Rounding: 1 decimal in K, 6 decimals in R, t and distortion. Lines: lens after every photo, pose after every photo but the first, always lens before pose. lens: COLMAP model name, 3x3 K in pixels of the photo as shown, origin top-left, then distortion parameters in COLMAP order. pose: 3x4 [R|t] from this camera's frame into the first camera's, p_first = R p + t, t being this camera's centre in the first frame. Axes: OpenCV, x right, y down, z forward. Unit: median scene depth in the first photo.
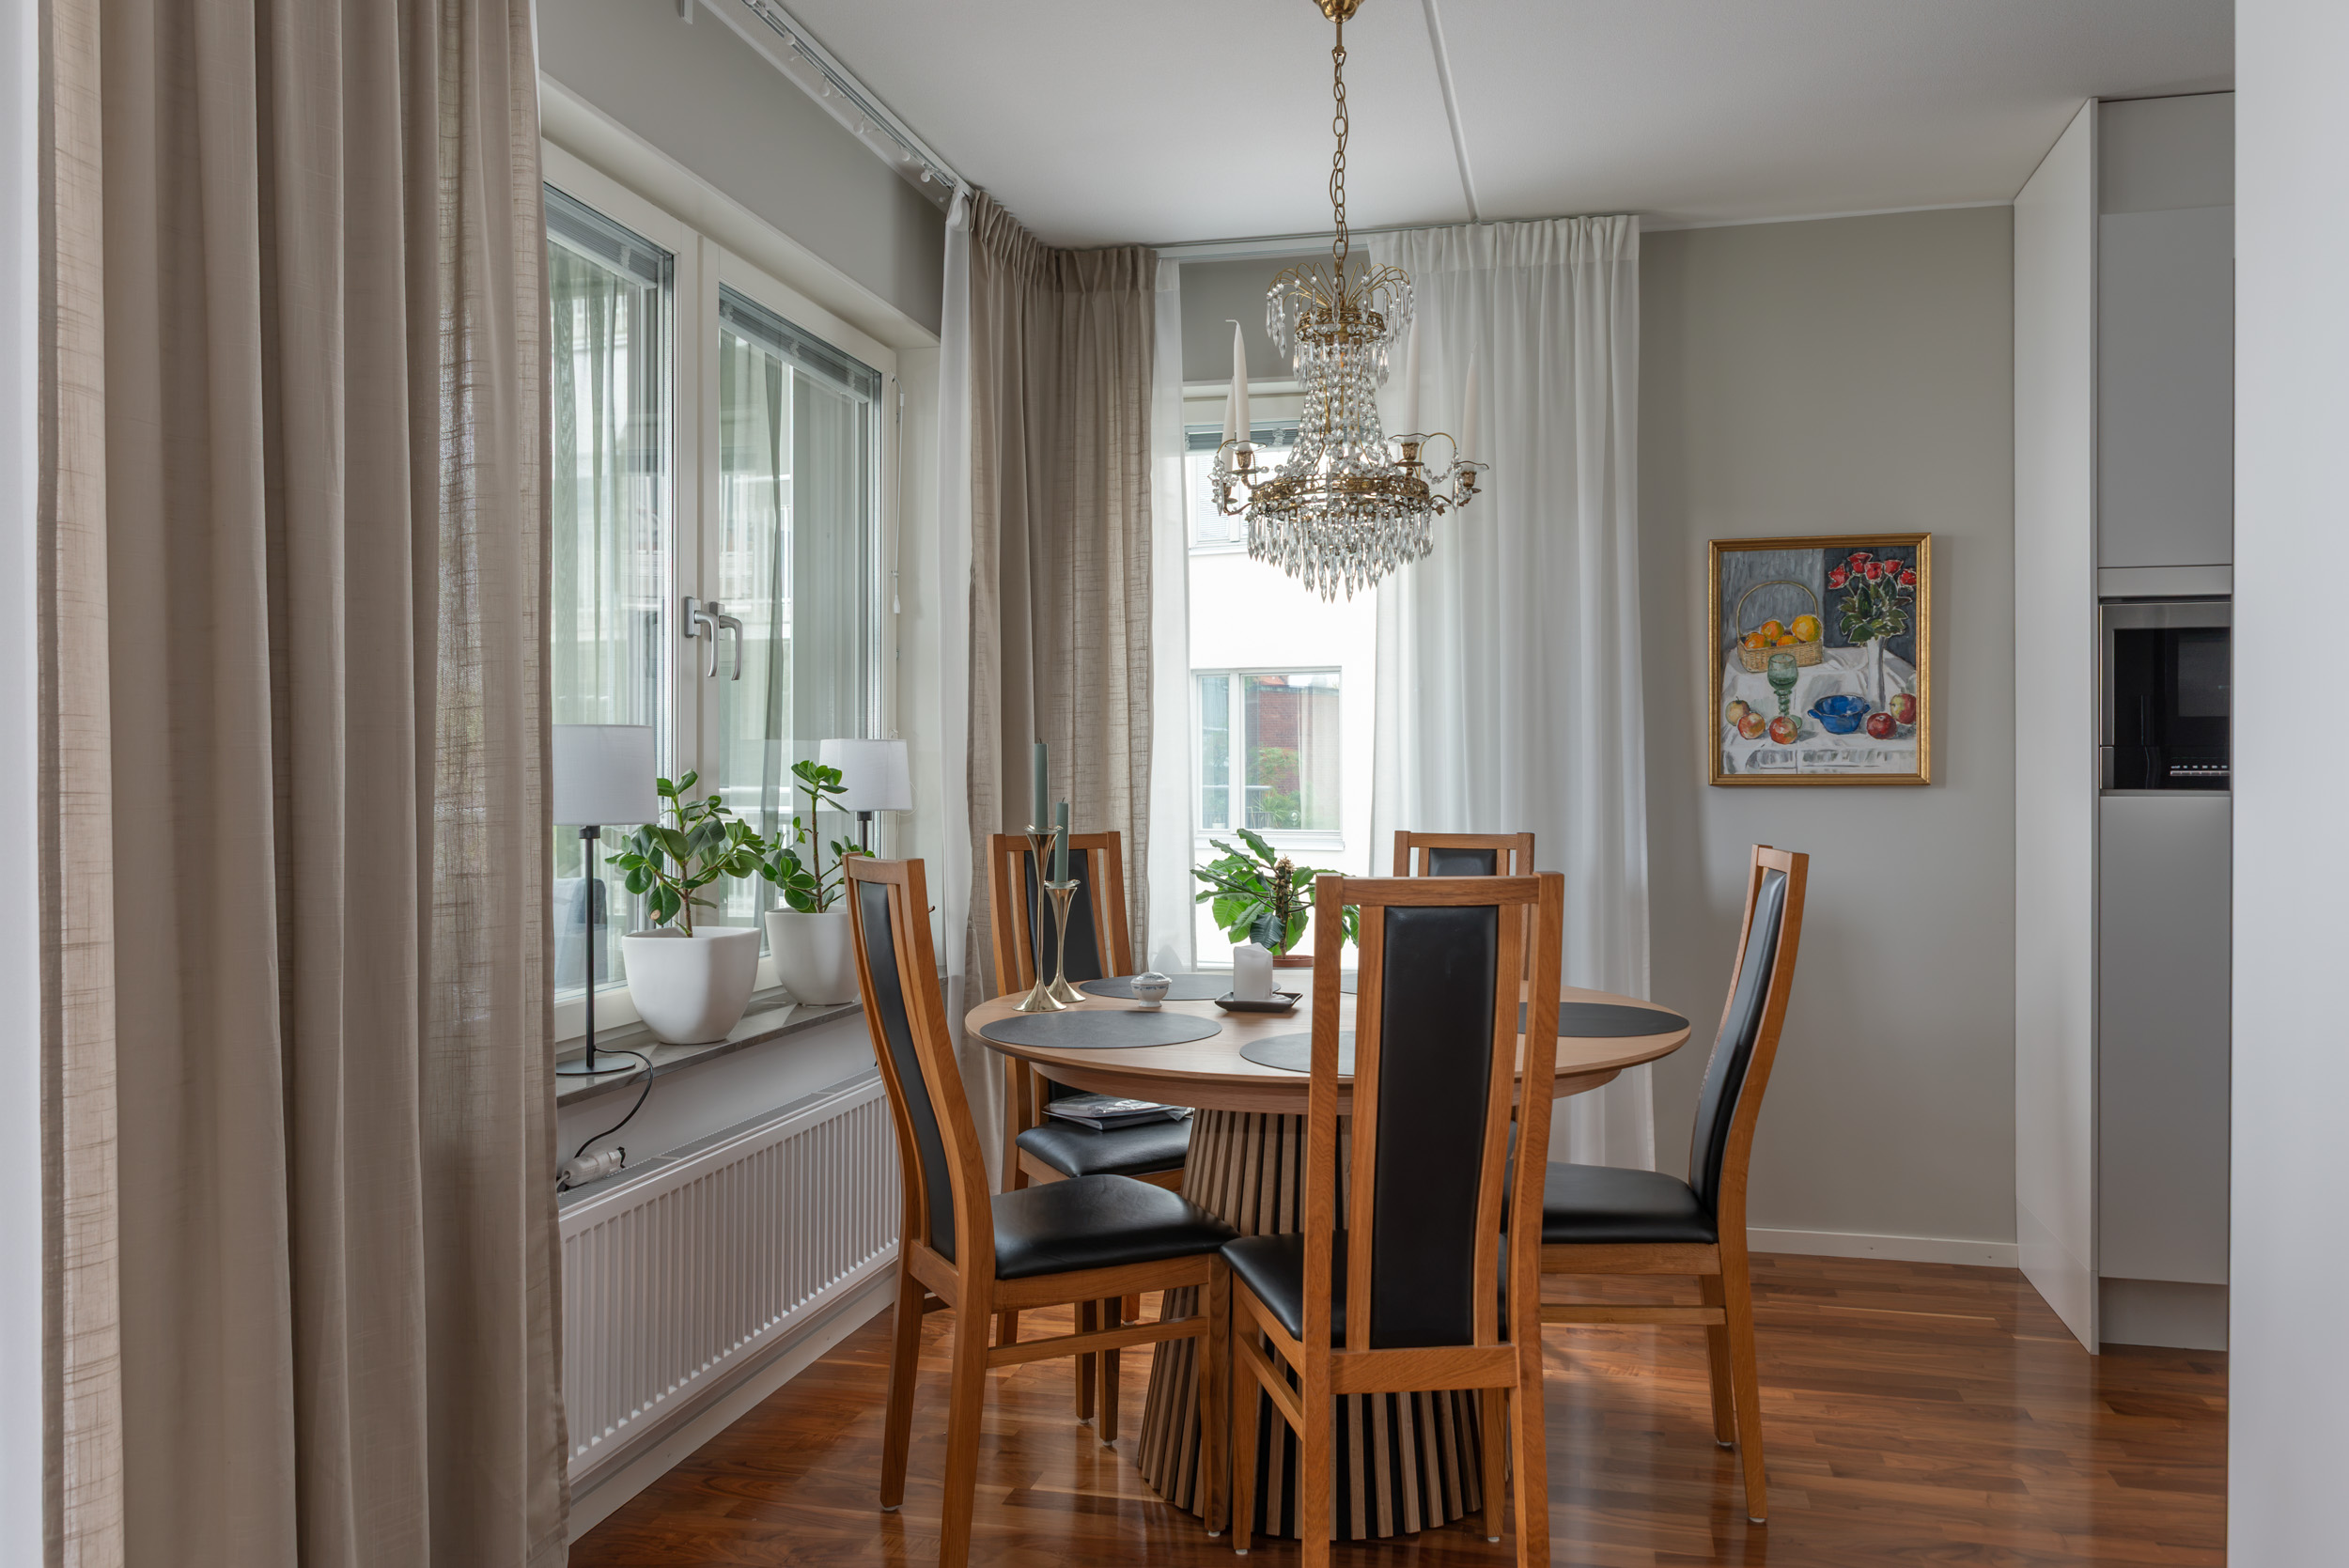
lens RADIAL K [[1810.1, 0, 1178.3], [0, 1810.1, 759.0], [0, 0, 1]] dist [0.003183, 0.003705]
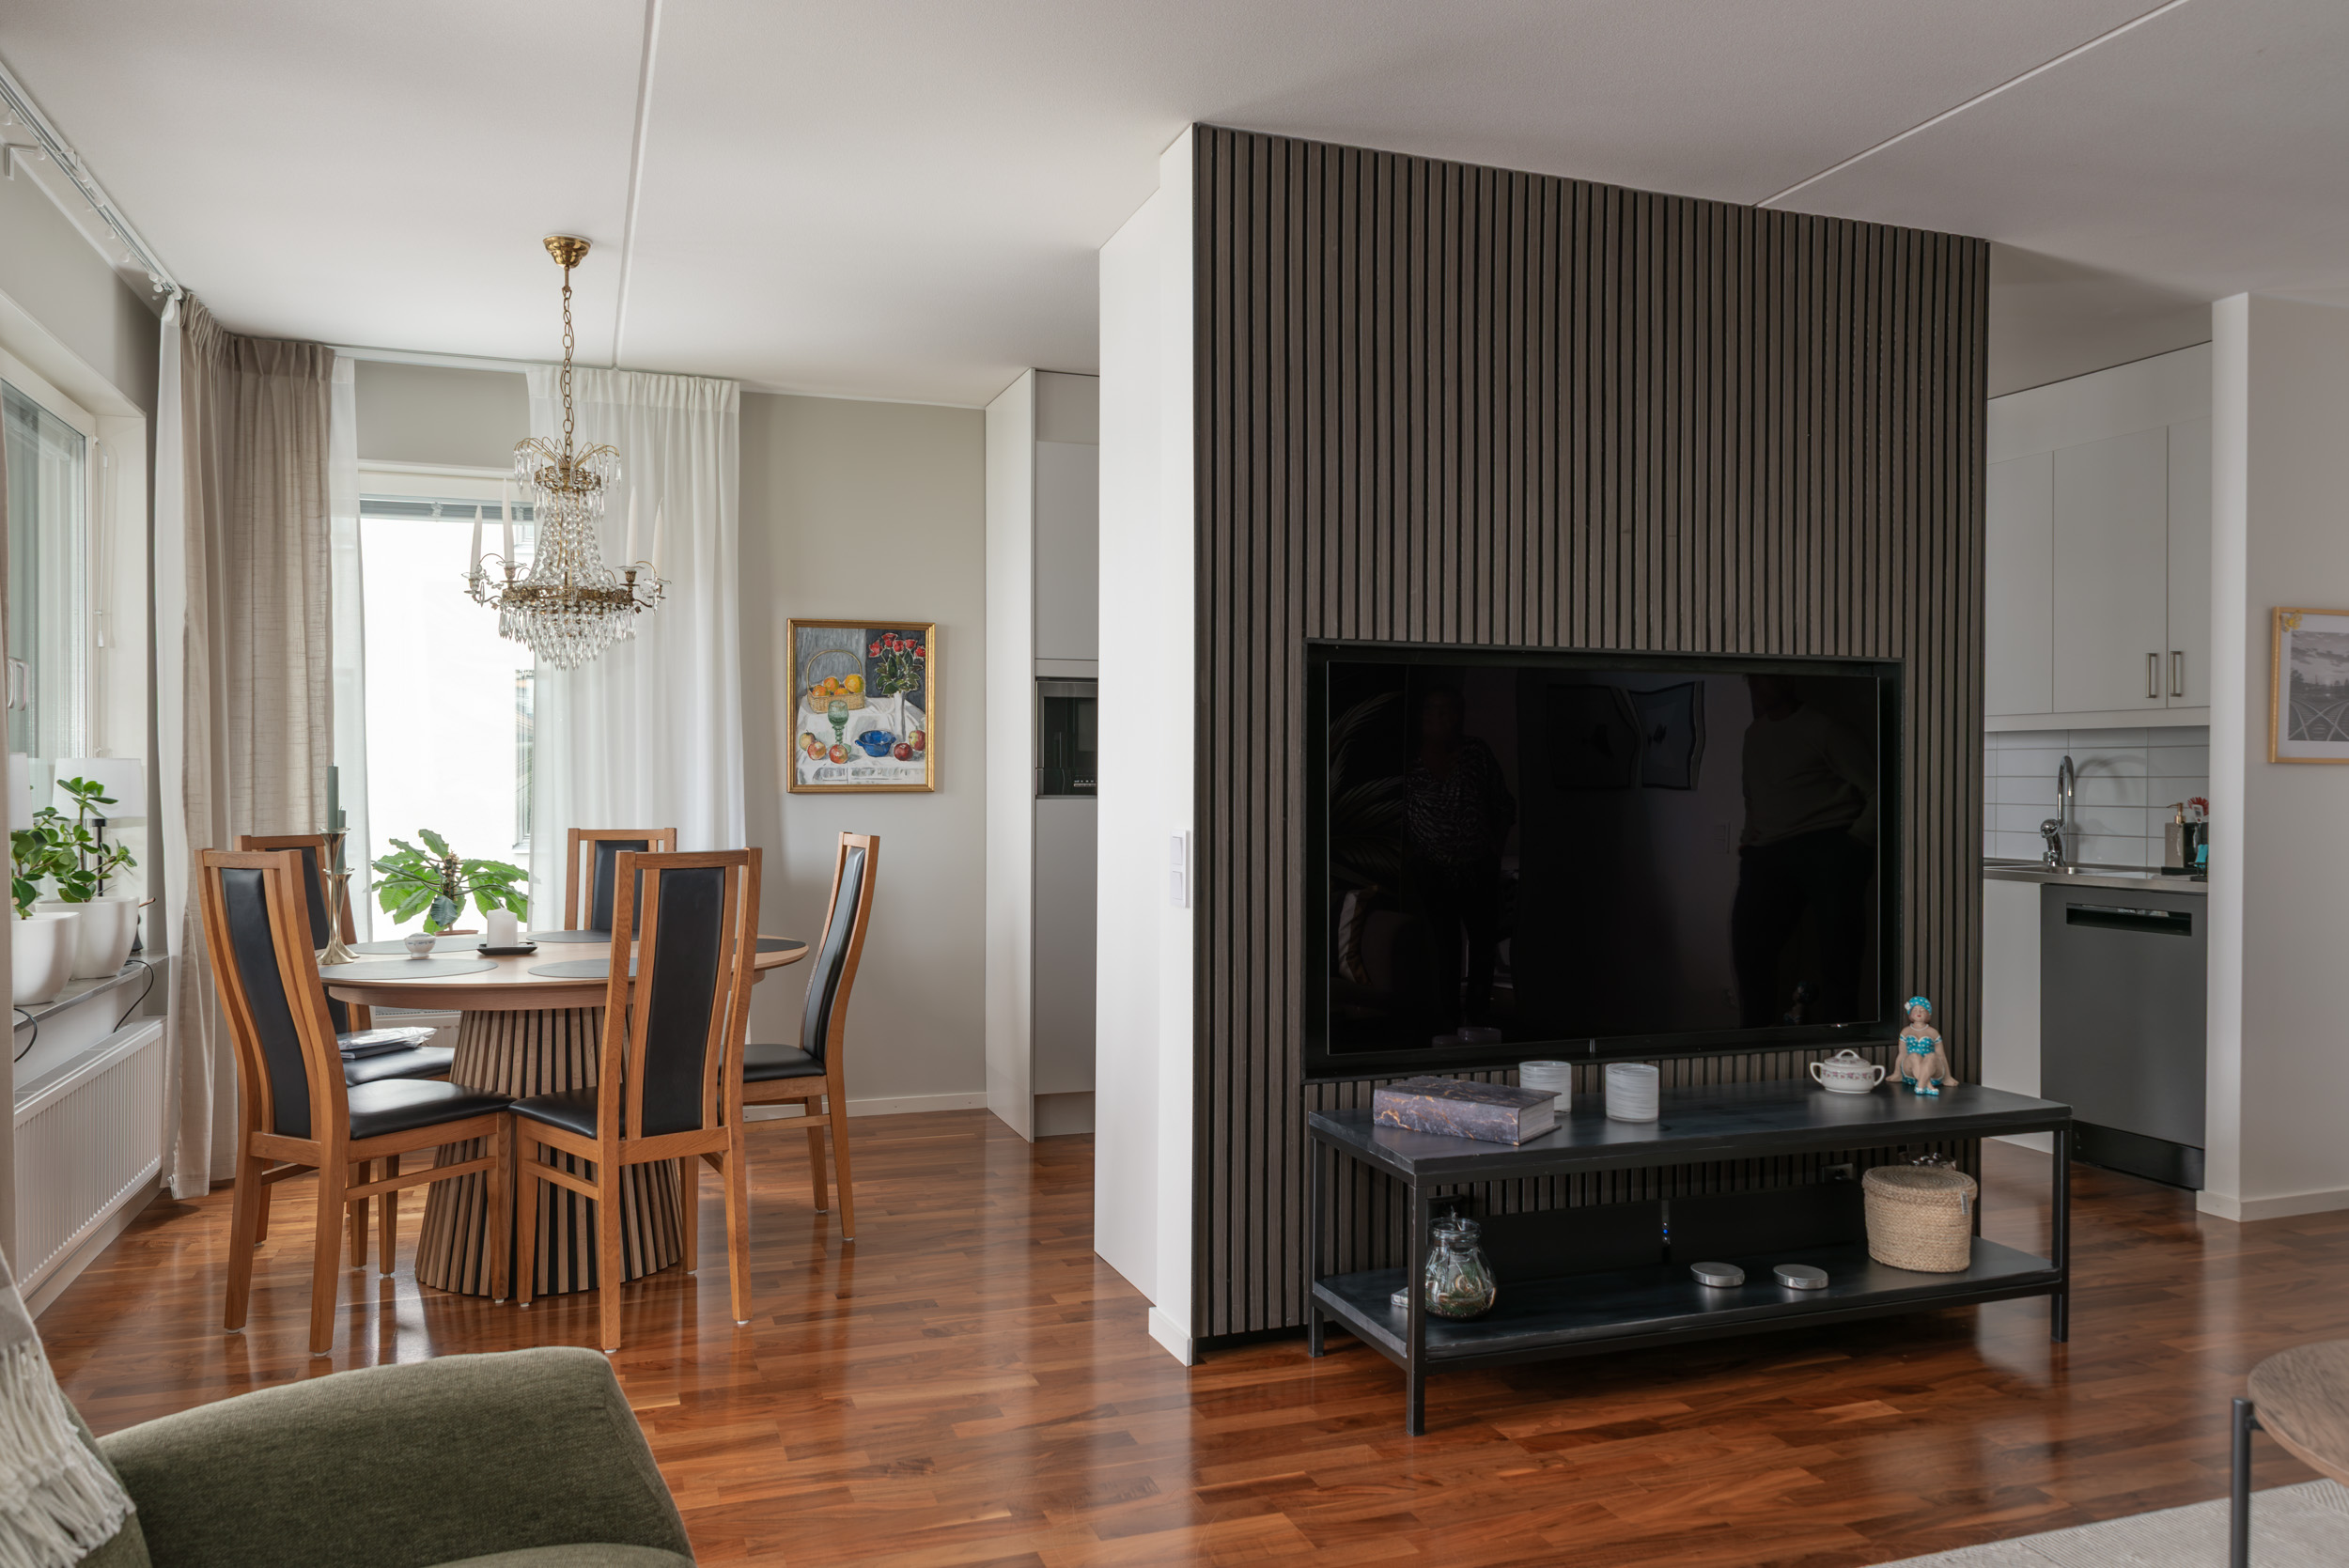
lens RADIAL K [[1661.6, 0, 1205.0], [0, 1661.6, 799.1], [0, 0, 1]] dist [0.004314, 0.002337]
pose [[0.840735, -0.006821, 0.541404, -0.137562], [-0.005288, 0.999770, 0.020808, -0.009251], [-0.541422, -0.020356, 0.840505, -0.269951]]
